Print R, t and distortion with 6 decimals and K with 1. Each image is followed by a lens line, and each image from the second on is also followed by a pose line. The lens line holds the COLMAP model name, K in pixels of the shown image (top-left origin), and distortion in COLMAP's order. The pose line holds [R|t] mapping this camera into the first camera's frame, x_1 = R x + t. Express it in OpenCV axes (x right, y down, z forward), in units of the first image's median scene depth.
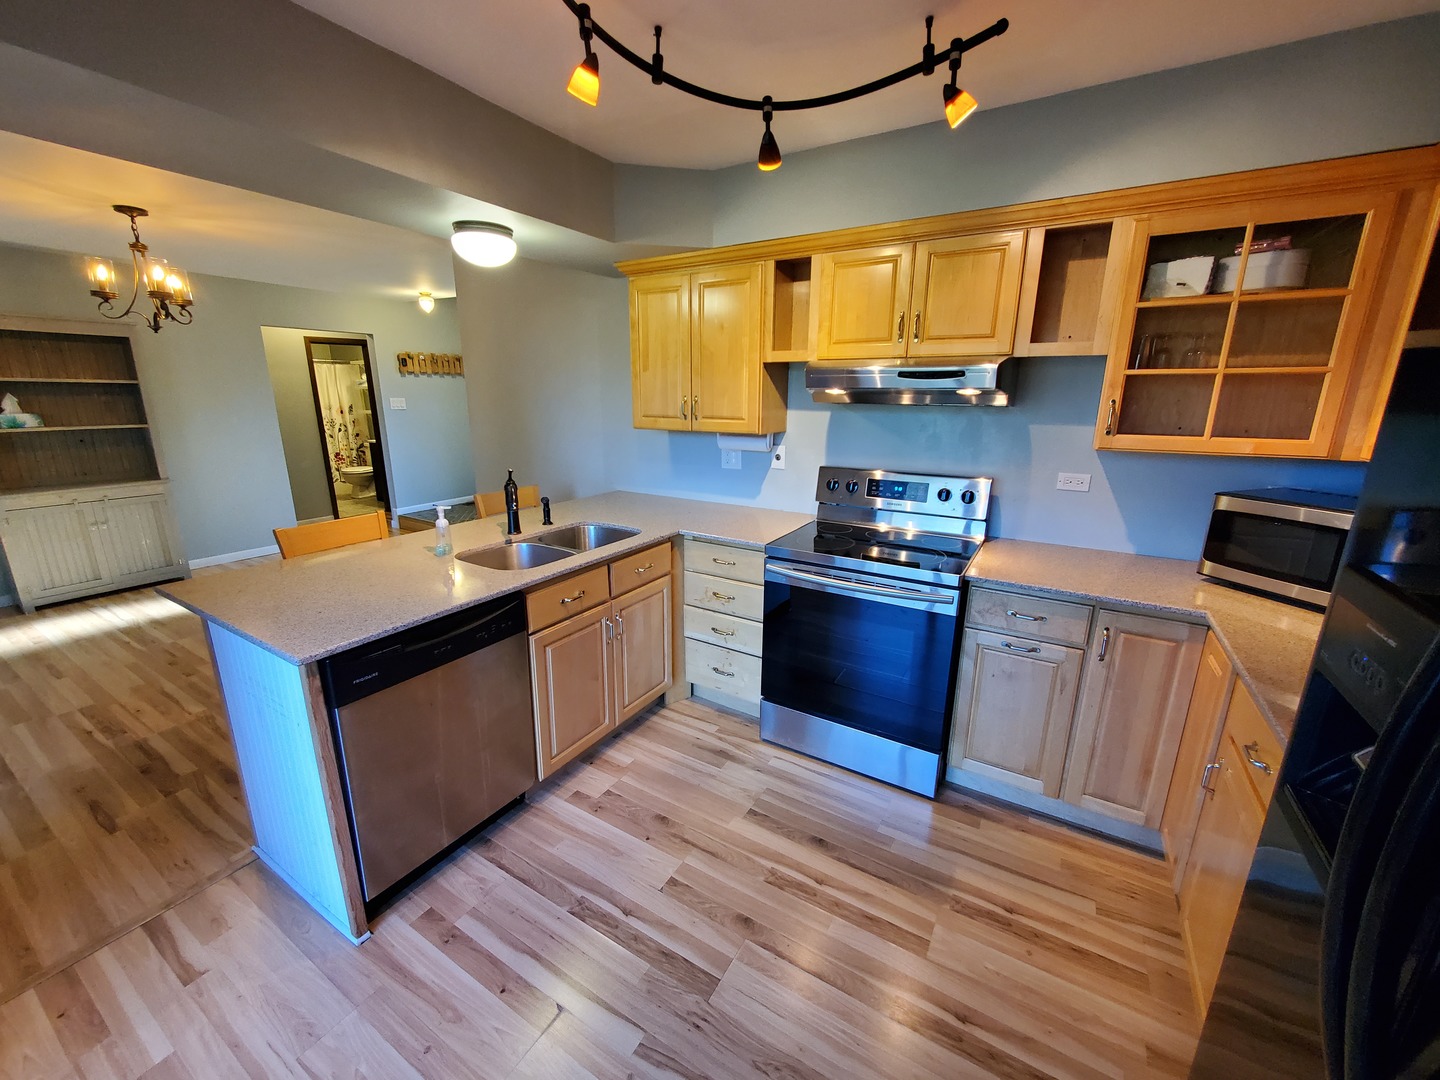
lens RADIAL K [[567.3, 0, 721.0], [0, 567.3, 541.0], [0, 0, 1]] dist [-0.002493, -0.000677]
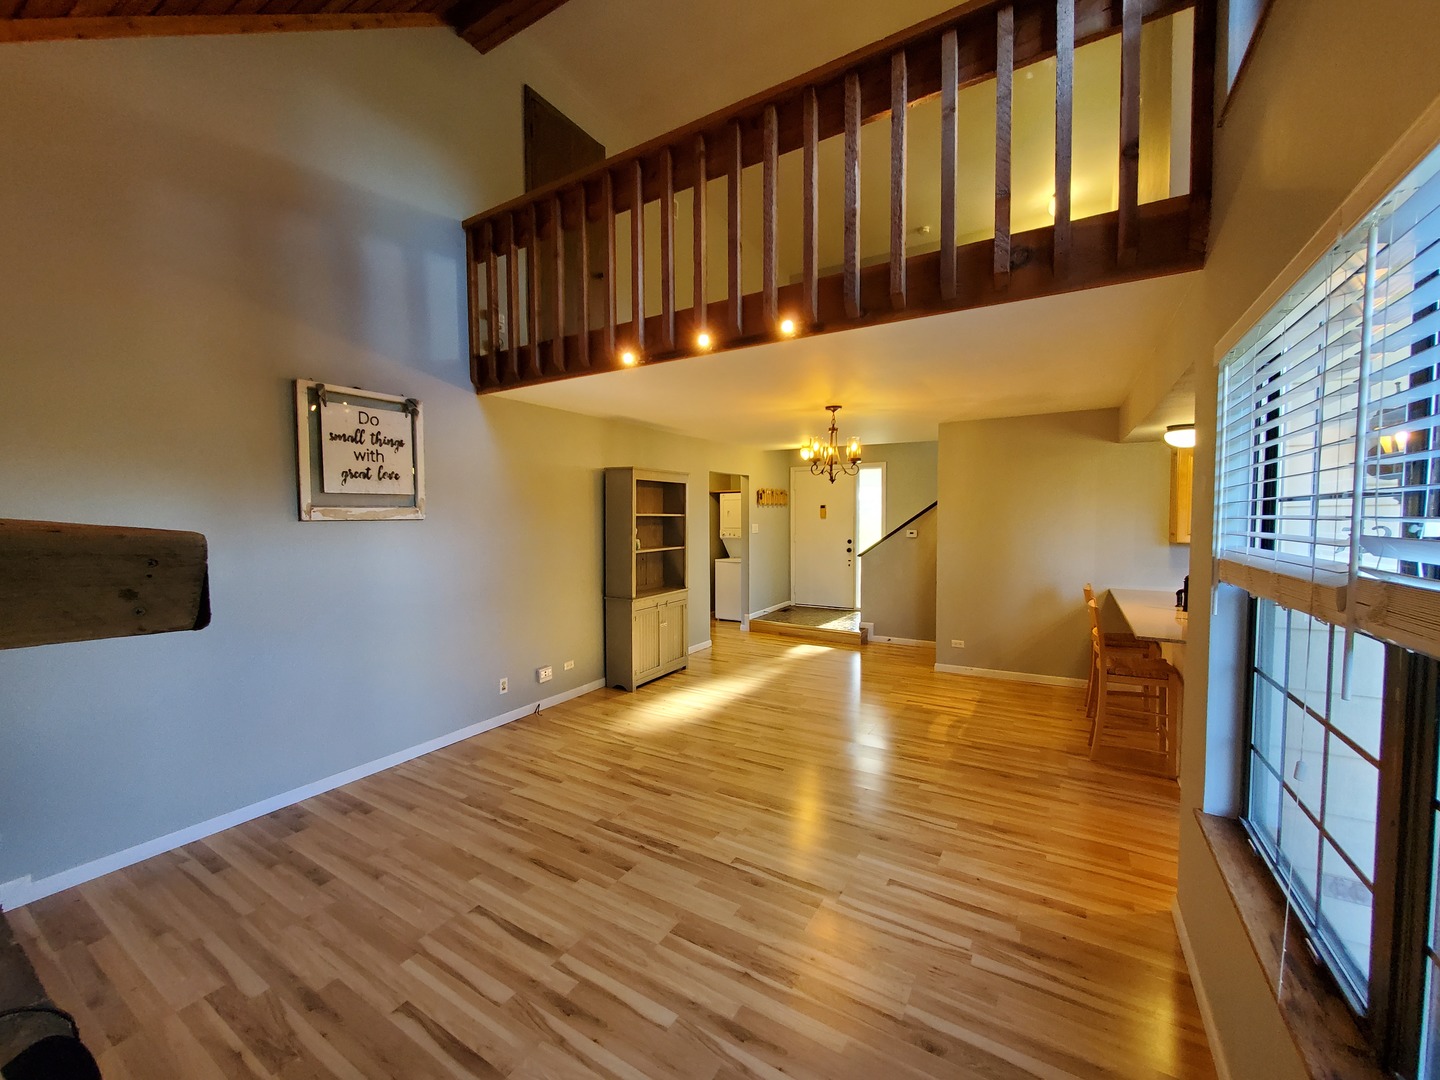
lens RADIAL K [[567.3, 0, 716.5], [0, 567.3, 548.7], [0, 0, 1]] dist [-0.002493, -0.000677]
pose [[0.999871, -0.015338, -0.004753, -2.053487], [0.014150, 0.981553, -0.190665, 0.115403], [0.007590, 0.190574, 0.981644, -0.654645]]
